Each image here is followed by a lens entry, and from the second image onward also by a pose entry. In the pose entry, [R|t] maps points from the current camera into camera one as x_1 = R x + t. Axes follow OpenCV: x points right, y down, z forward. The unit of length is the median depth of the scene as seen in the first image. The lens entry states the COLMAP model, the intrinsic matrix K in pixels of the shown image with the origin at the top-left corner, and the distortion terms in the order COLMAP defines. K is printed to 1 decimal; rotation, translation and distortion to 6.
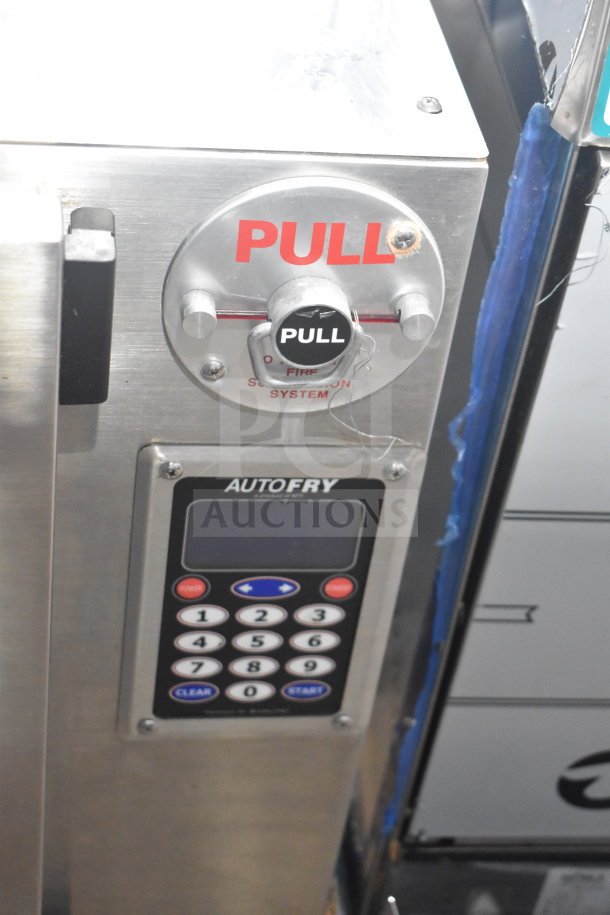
lens RADIAL K [[1771.9, 0, 303.8], [0, 1771.9, 458.8], [0, 0, 1]] dist [-0.053548, 0.000000]
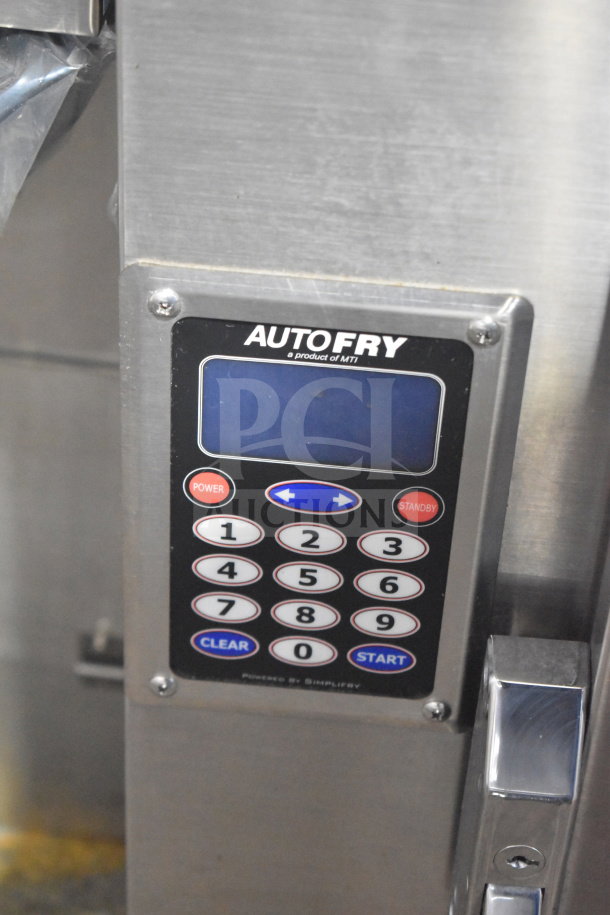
lens RADIAL K [[2035.3, 0, 307.2], [0, 2035.3, 457.2], [0, 0, 1]] dist [-0.133517, 0.000000]
pose [[0.976713, 0.075689, -0.200754, 0.137528], [-0.081805, 0.996398, -0.022334, 0.074917], [0.198340, 0.038236, 0.979387, 0.199418]]
